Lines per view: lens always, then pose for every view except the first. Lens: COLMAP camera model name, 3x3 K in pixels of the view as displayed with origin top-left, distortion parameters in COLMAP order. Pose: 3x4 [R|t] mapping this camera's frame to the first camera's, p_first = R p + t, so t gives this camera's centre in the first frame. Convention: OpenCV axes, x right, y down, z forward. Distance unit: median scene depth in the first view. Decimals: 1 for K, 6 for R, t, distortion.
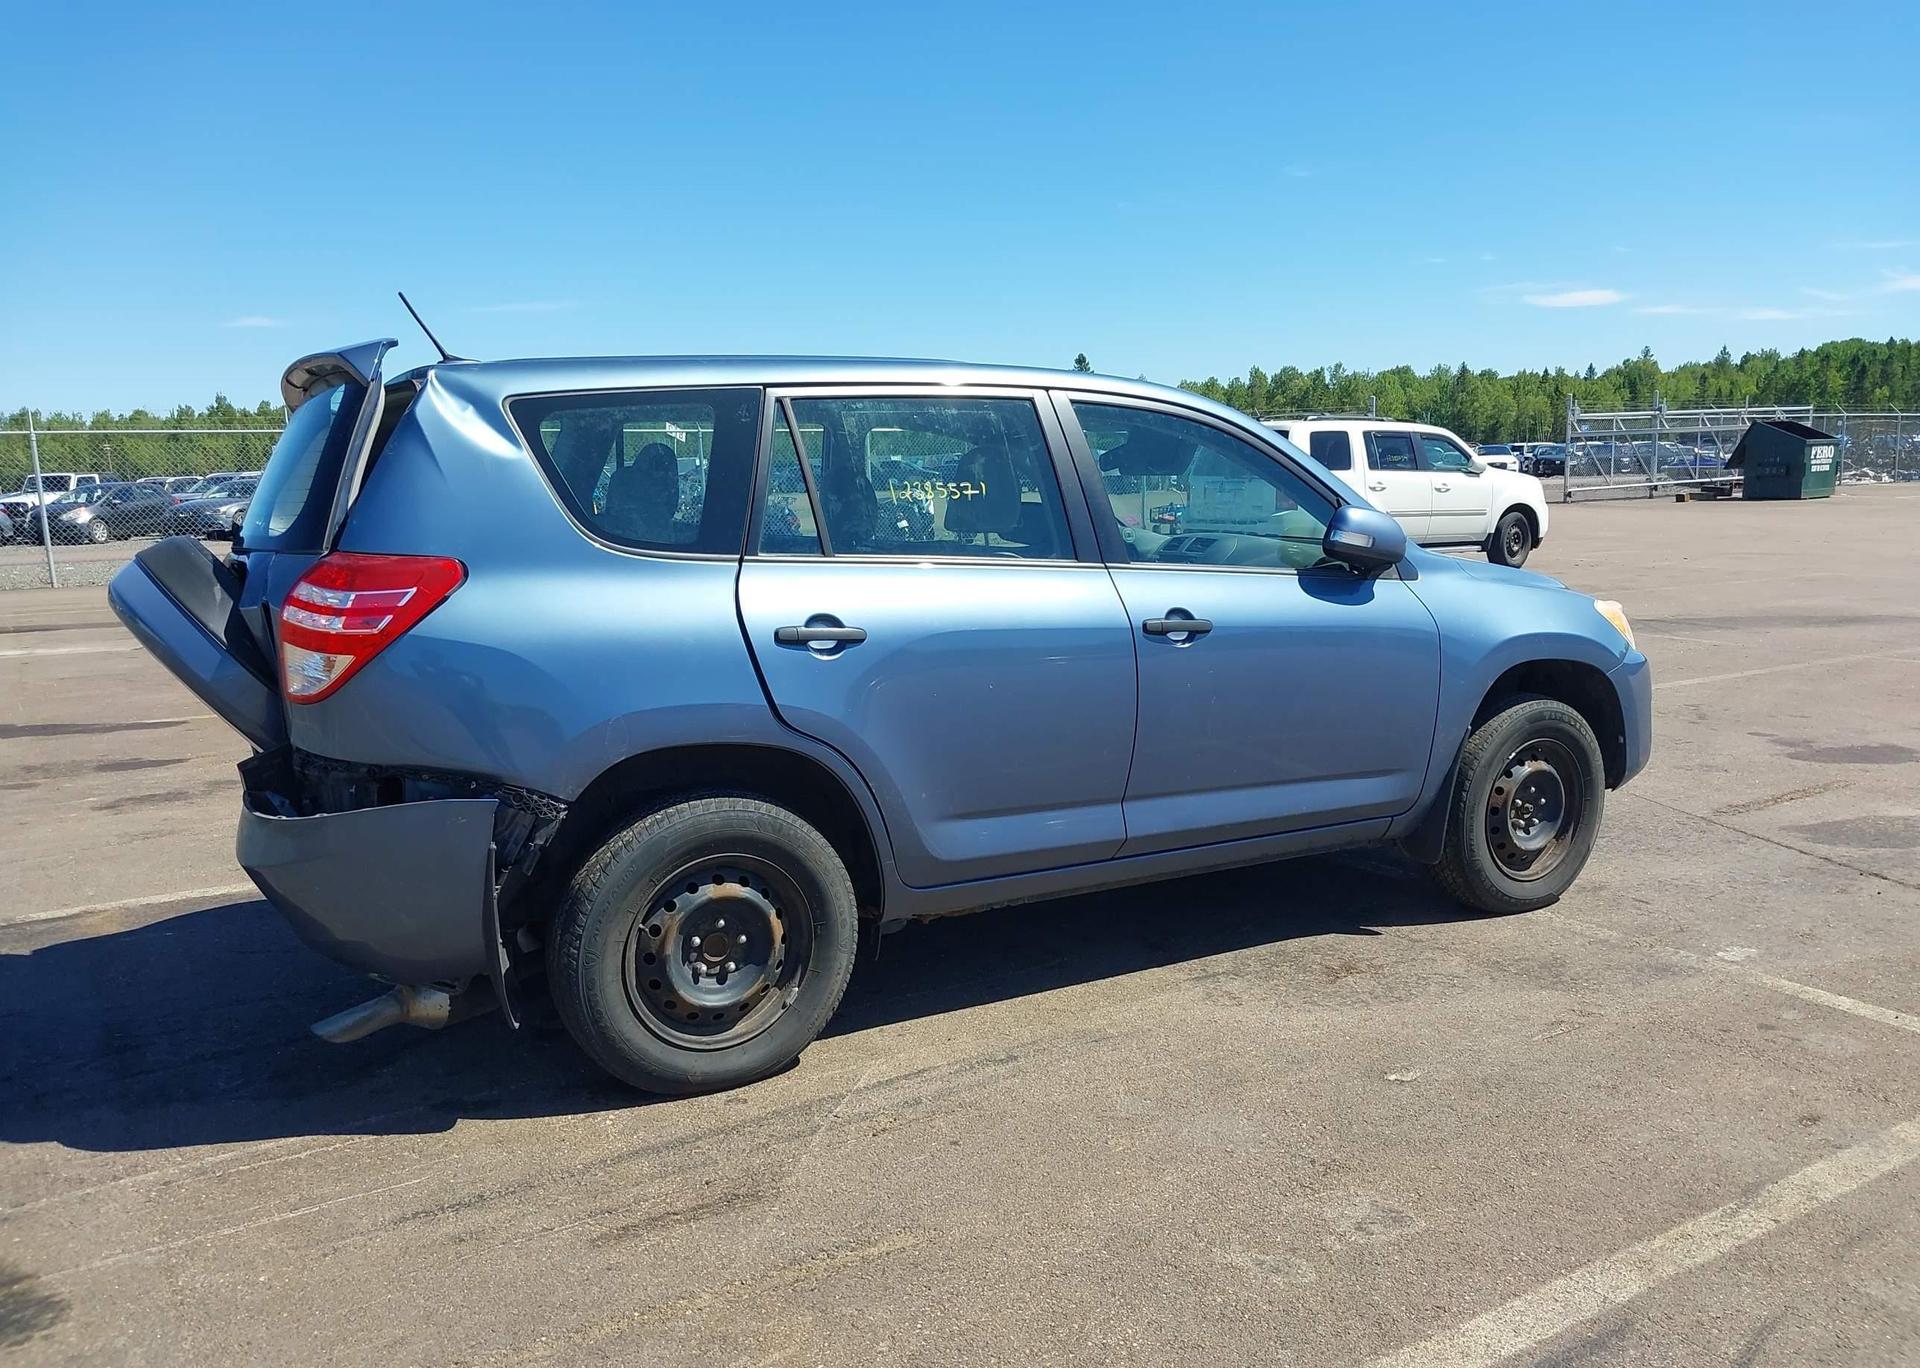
lens RADIAL K [[1516.7, 0, 970.2], [0, 1516.7, 654.8], [0, 0, 1]] dist [0.030324, -0.050369]
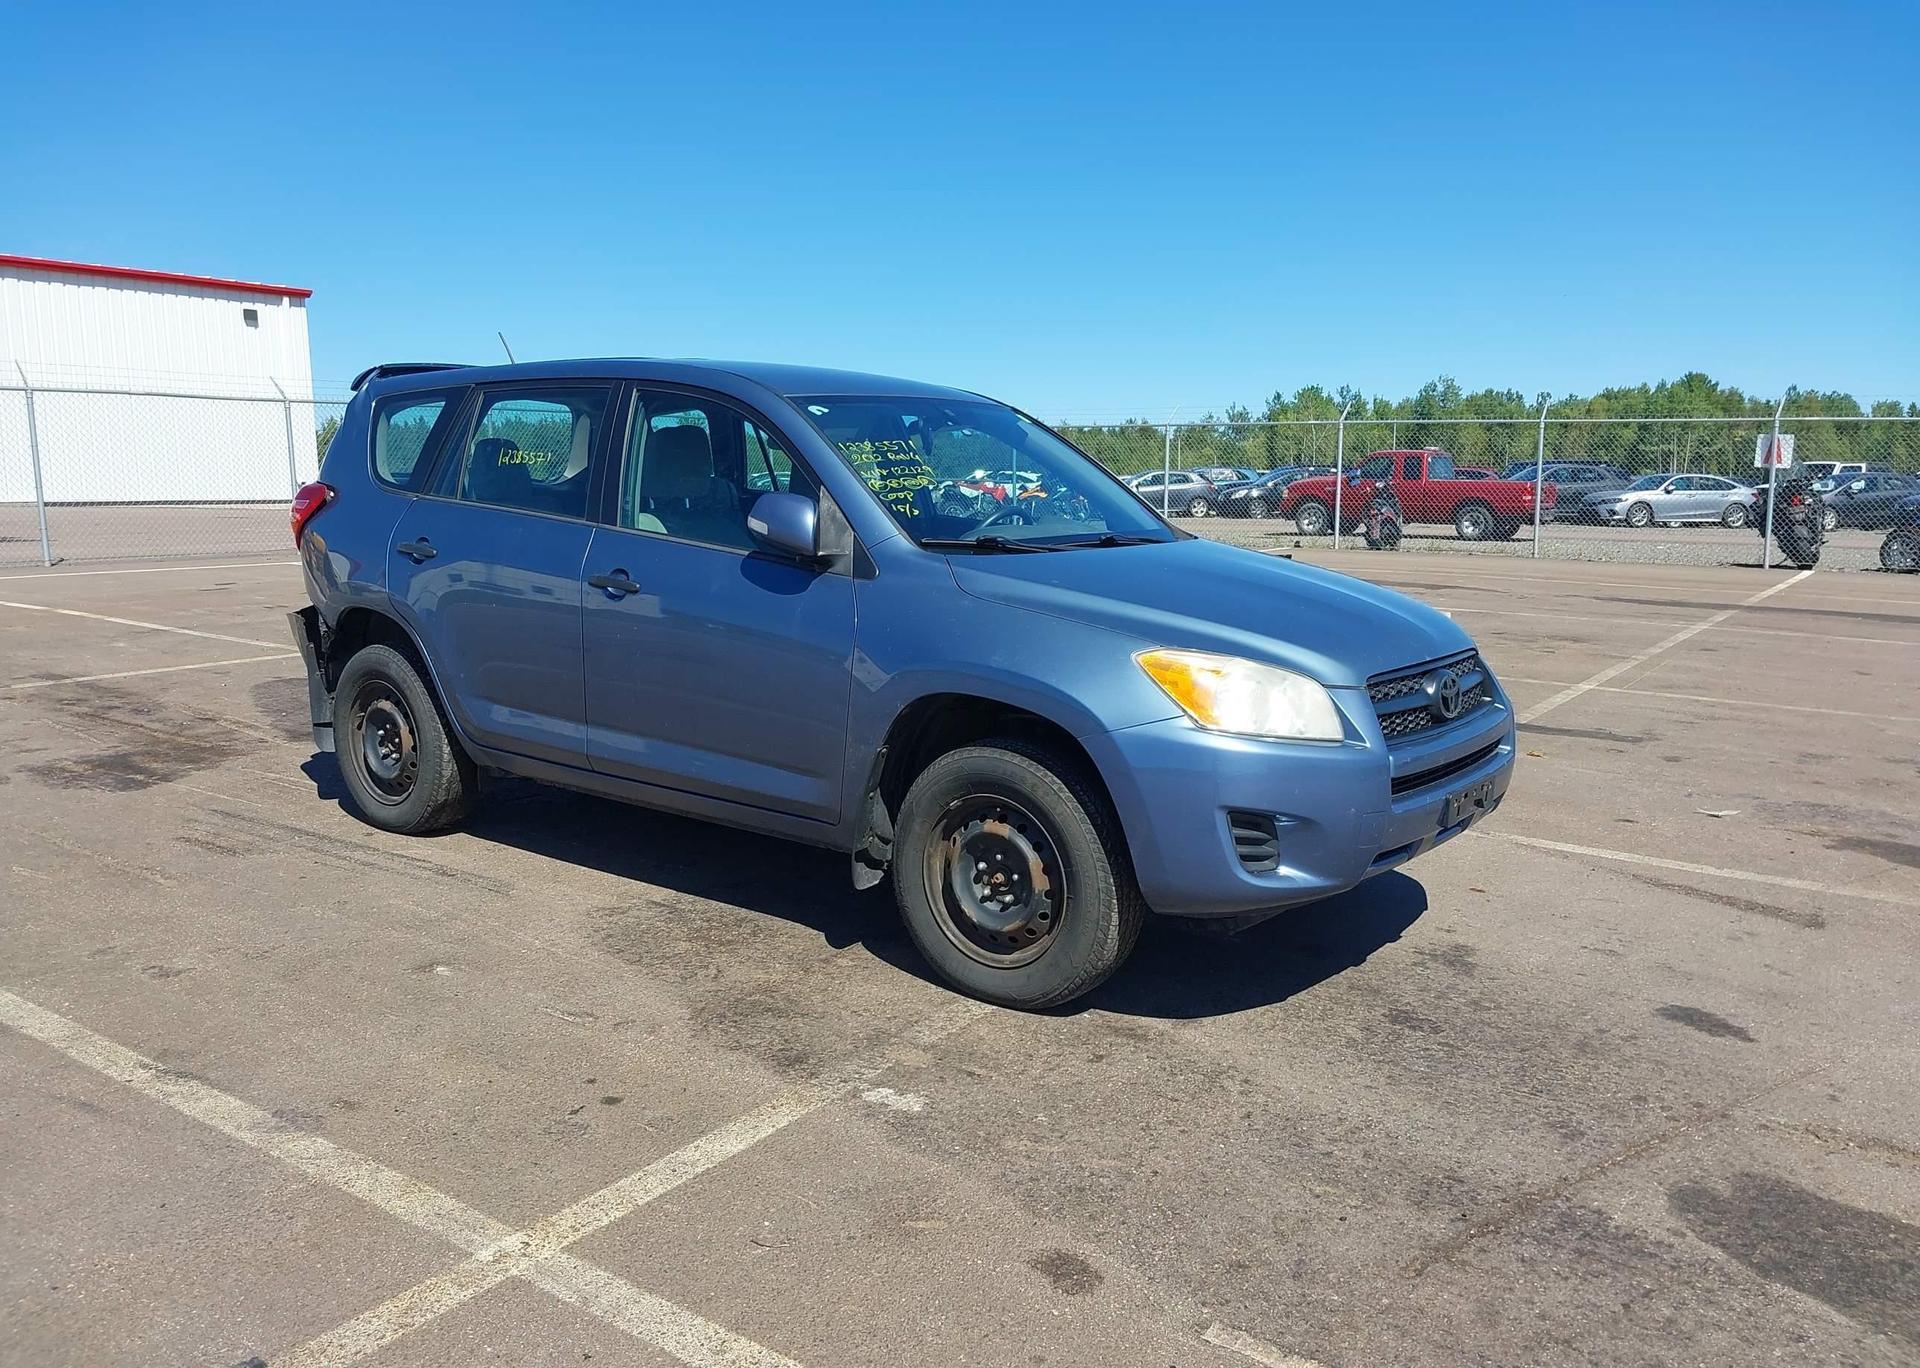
lens RADIAL K [[1515.9, 0, 958.3], [0, 1515.9, 627.8], [0, 0, 1]] dist [0.076633, -0.128114]
pose [[0.402354, 0.126370, -0.906720, 1.434617], [-0.136923, 0.987594, 0.076883, -0.121667], [0.905187, 0.093217, 0.414665, 0.833489]]
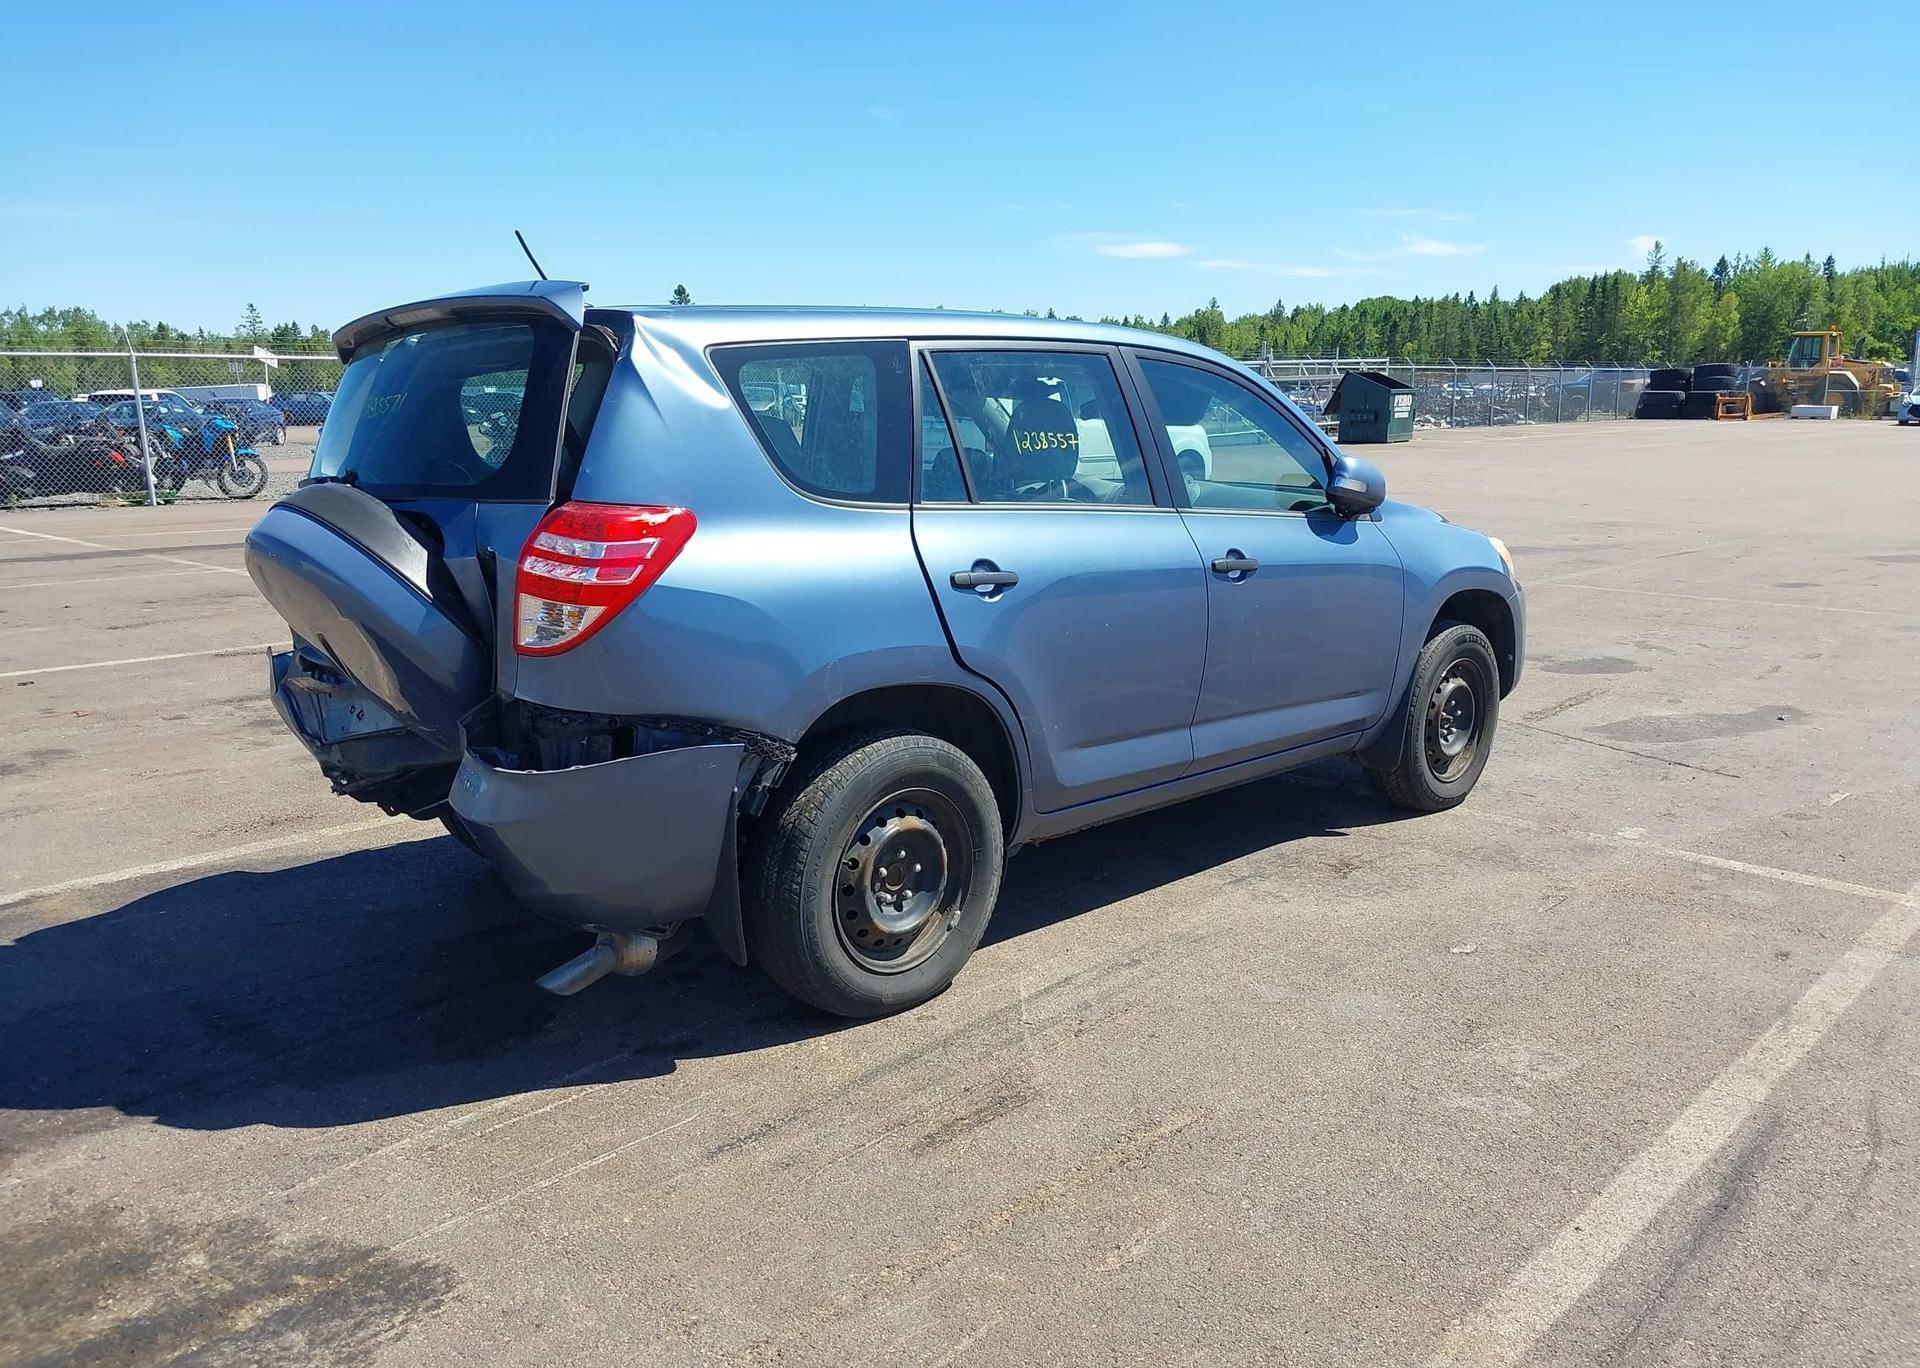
lens RADIAL K [[1516.7, 0, 970.2], [0, 1516.7, 654.8], [0, 0, 1]] dist [0.030324, -0.050369]
pose [[0.966327, -0.029015, 0.255675, -0.365089], [0.018702, 0.998914, 0.042678, -0.004891], [-0.256636, -0.036459, 0.965820, -0.020575]]
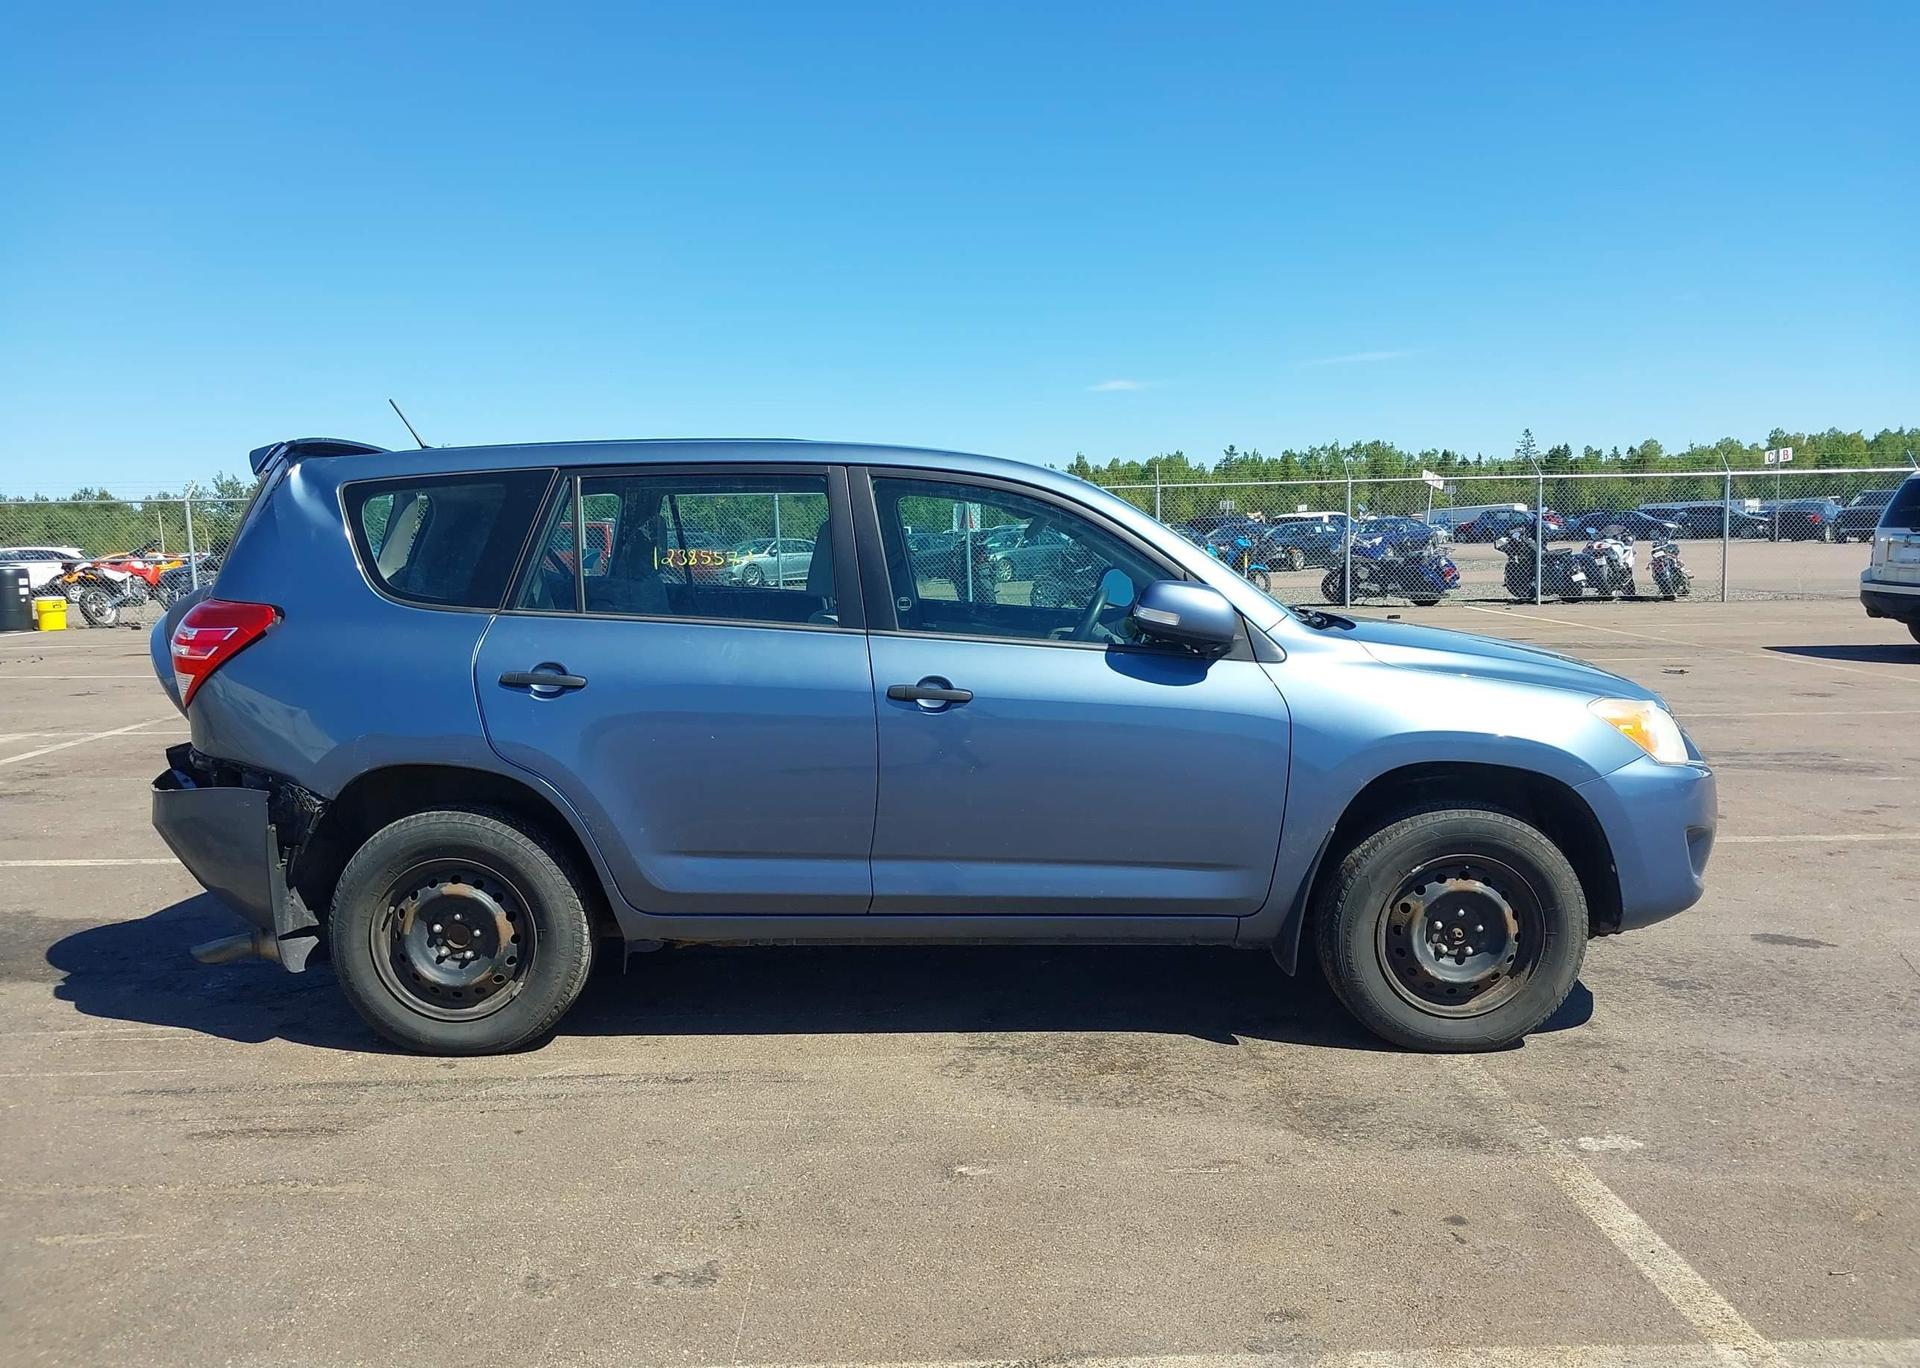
lens RADIAL K [[1503.0, 0, 968.5], [0, 1503.0, 648.5], [0, 0, 1]] dist [0.060308, -0.074716]
pose [[0.863033, 0.045167, -0.503124, 0.737154], [-0.063112, 0.997832, -0.018681, -0.035494], [0.501189, 0.047876, 0.864012, 0.153492]]
